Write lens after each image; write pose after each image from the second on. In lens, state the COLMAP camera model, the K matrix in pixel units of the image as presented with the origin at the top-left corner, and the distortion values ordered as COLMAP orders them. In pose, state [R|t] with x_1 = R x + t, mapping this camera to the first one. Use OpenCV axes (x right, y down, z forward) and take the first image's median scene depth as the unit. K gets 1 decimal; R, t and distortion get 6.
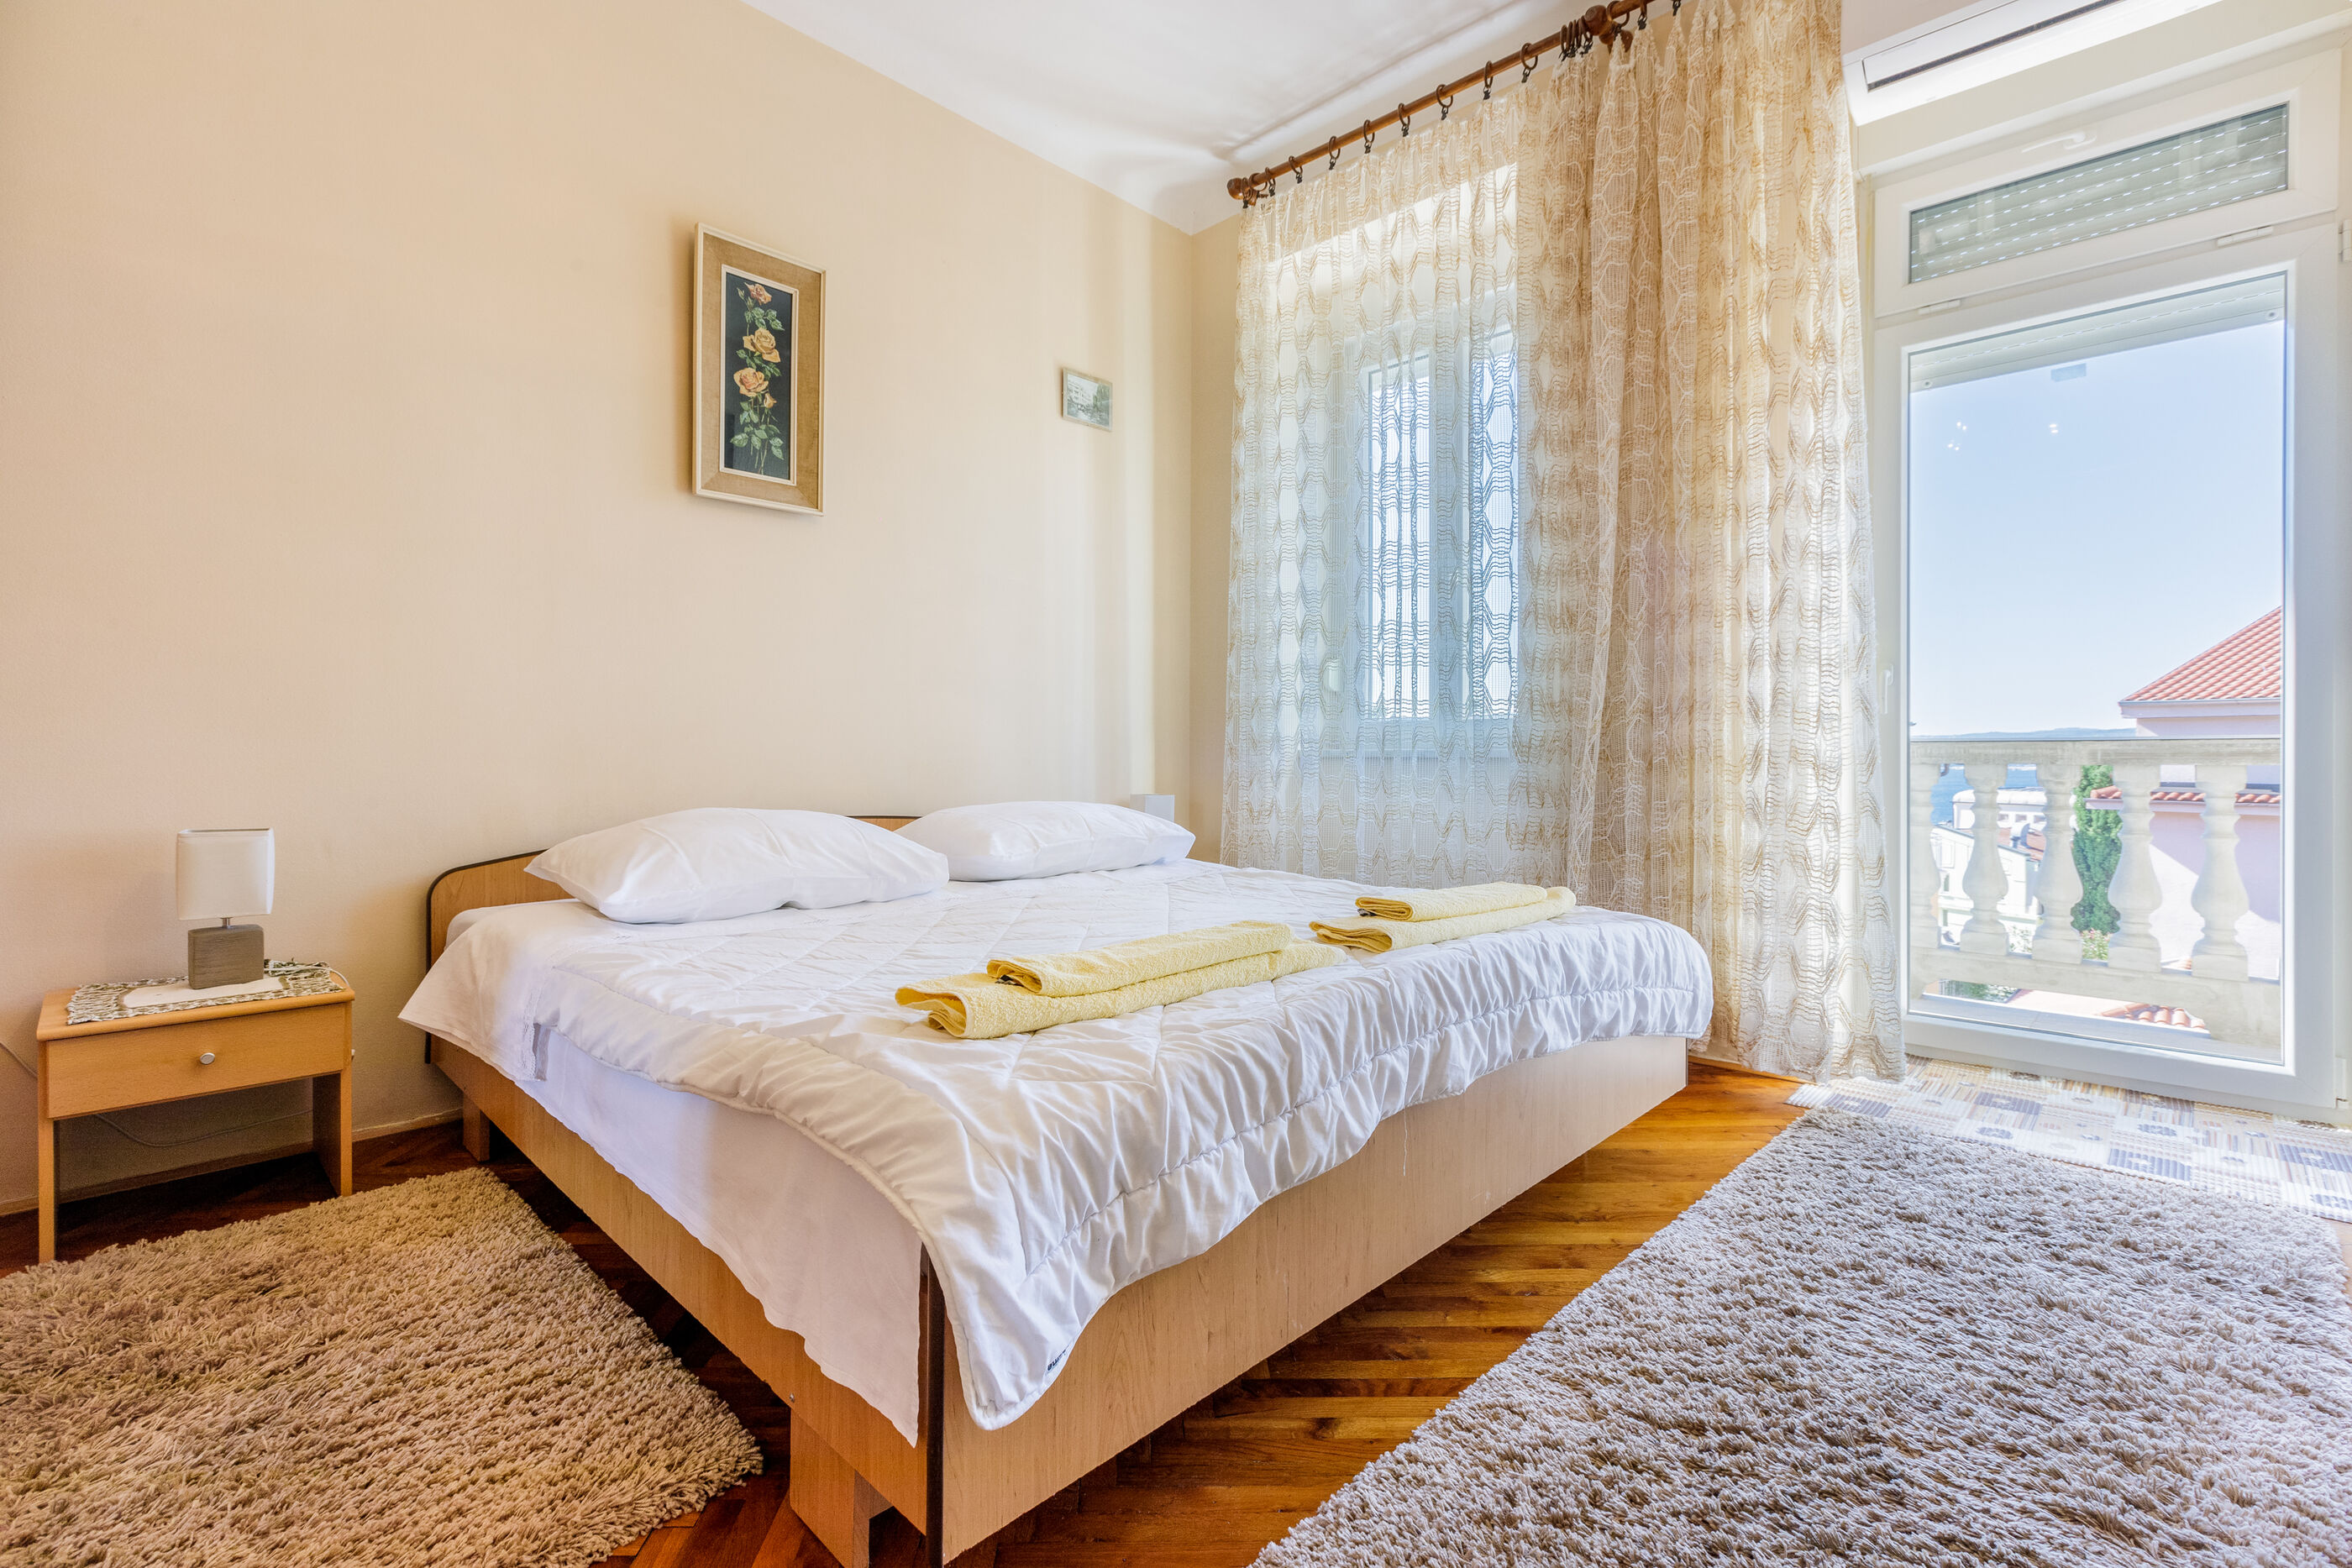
lens RADIAL K [[1086.5, 0, 1178.0], [0, 1086.5, 771.8], [0, 0, 1]] dist [0.005060, 0.001301]
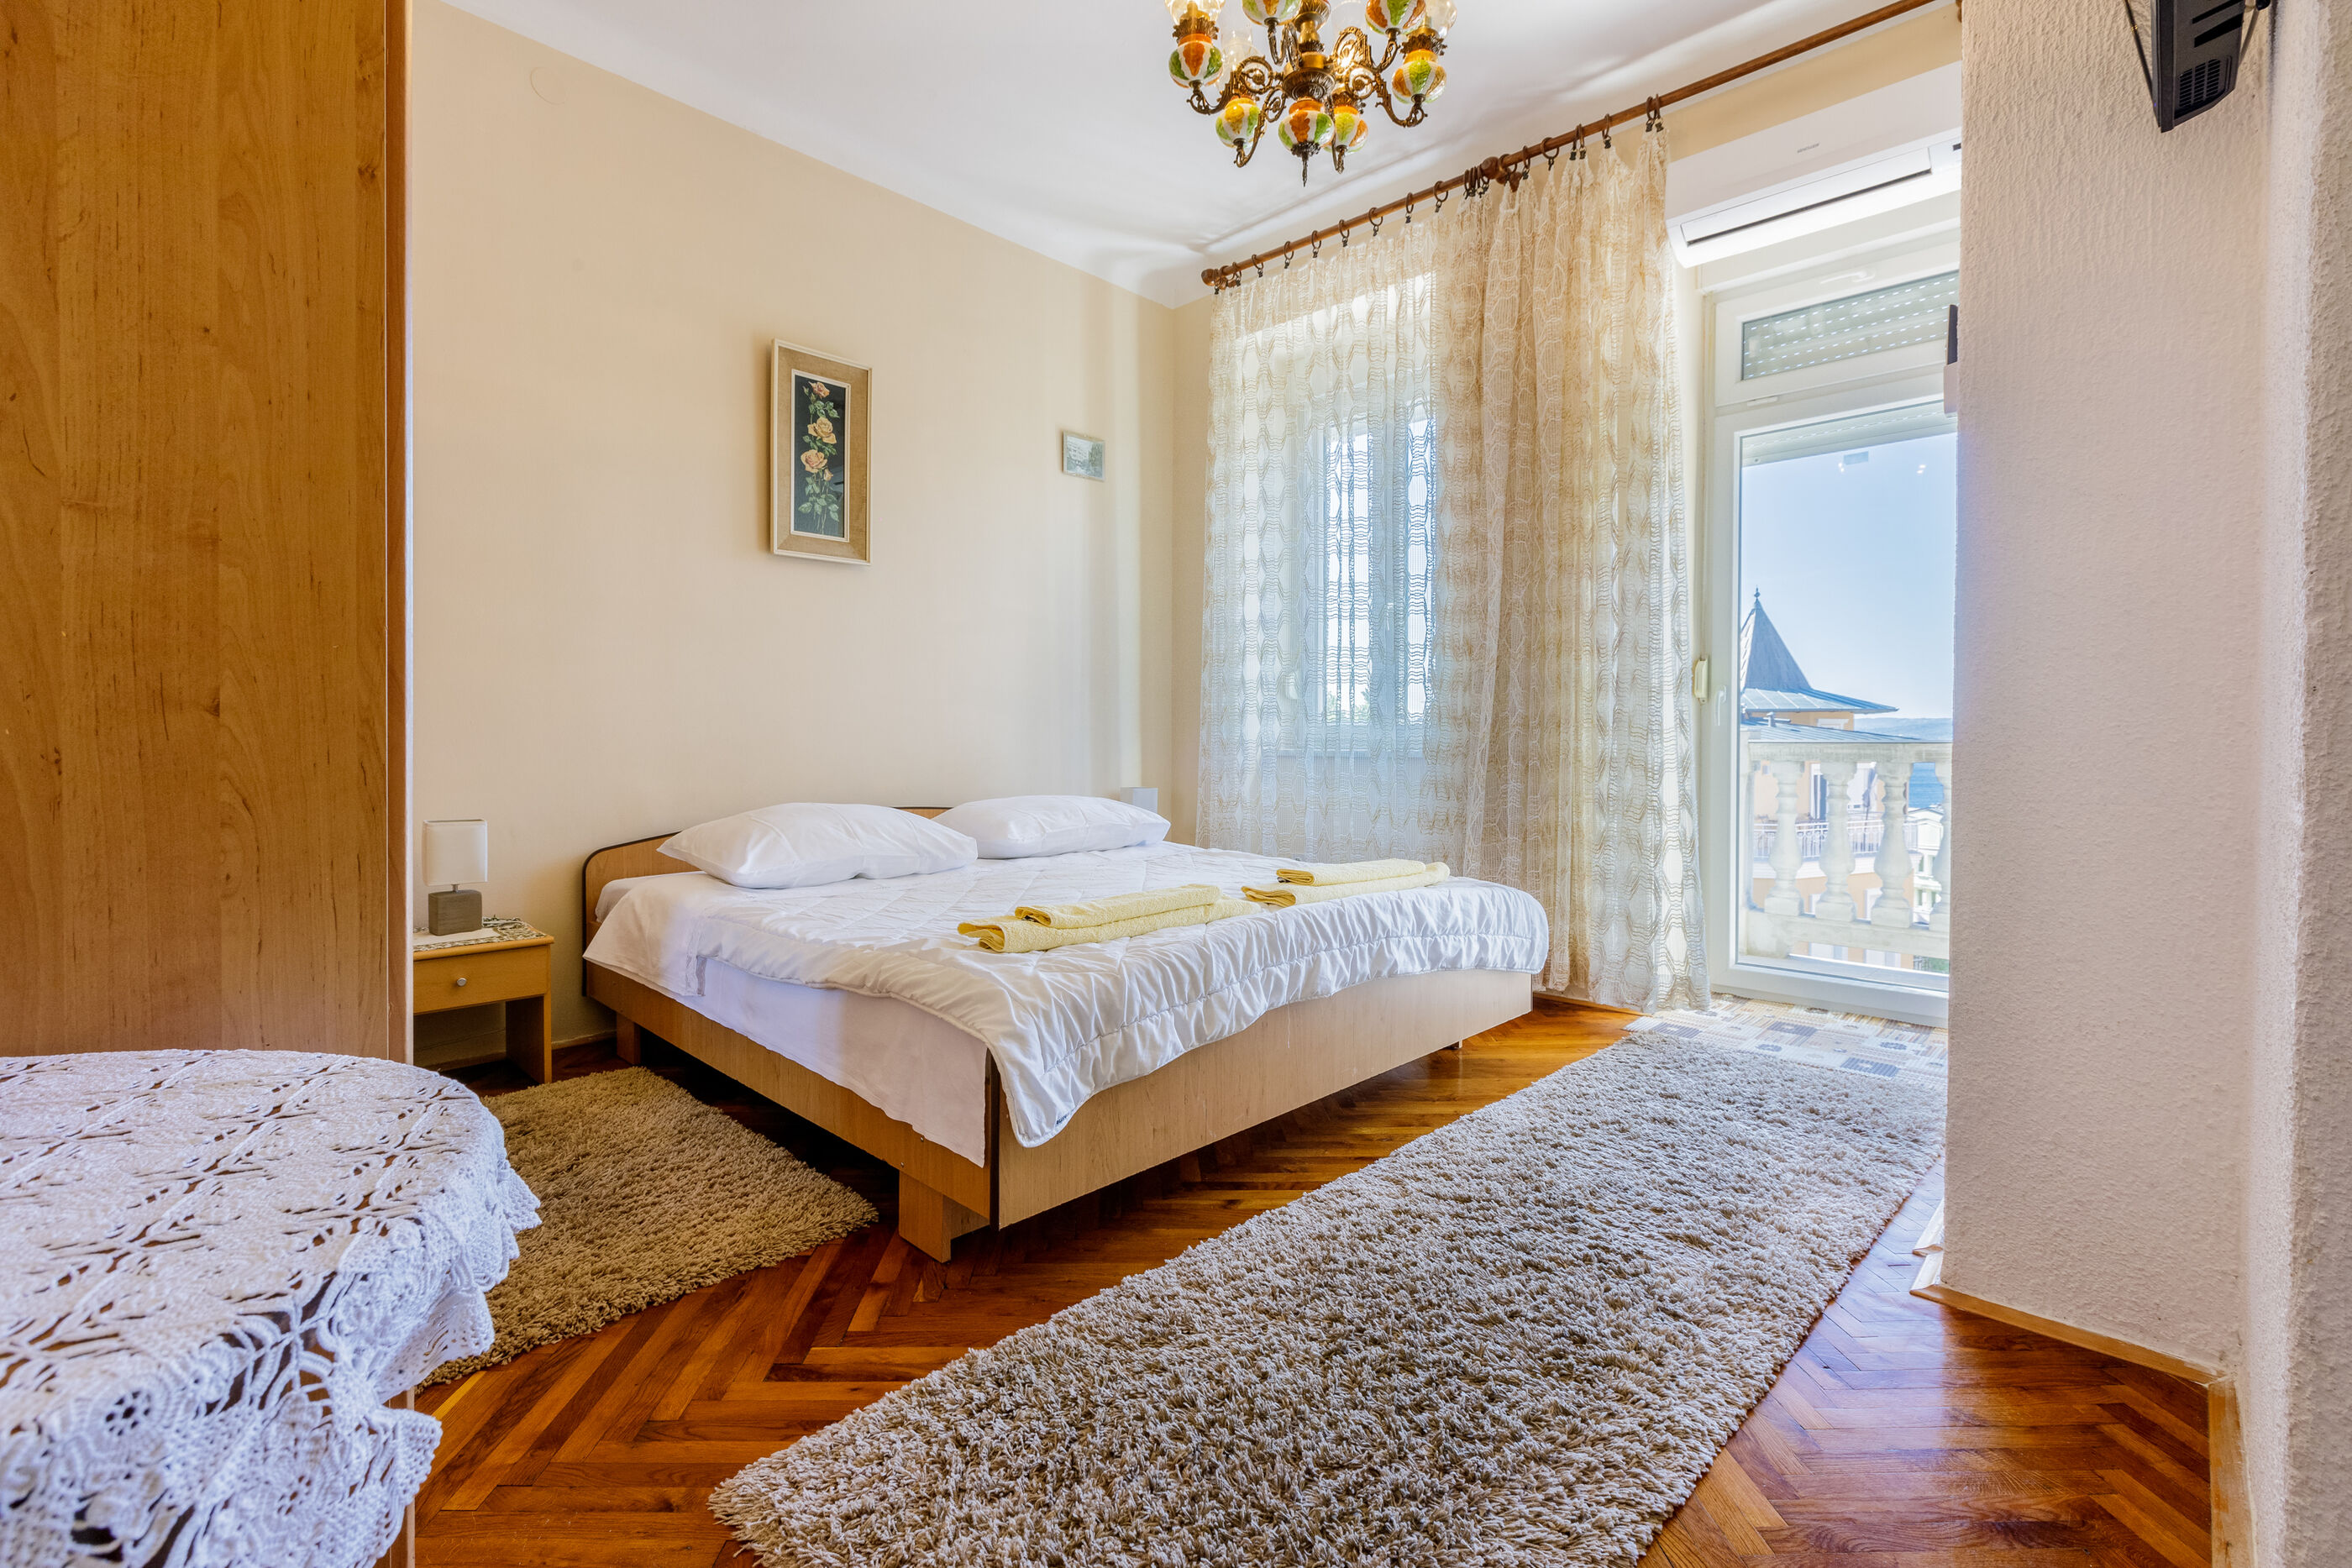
lens RADIAL K [[1086.5, 0, 1177.7], [0, 1086.5, 771.3], [0, 0, 1]] dist [0.005060, 0.001301]
pose [[0.999999, -0.000698, -0.001087, 0.029235], [0.000715, 0.999888, 0.014972, -0.021548], [0.001077, -0.014973, 0.999887, -0.278047]]
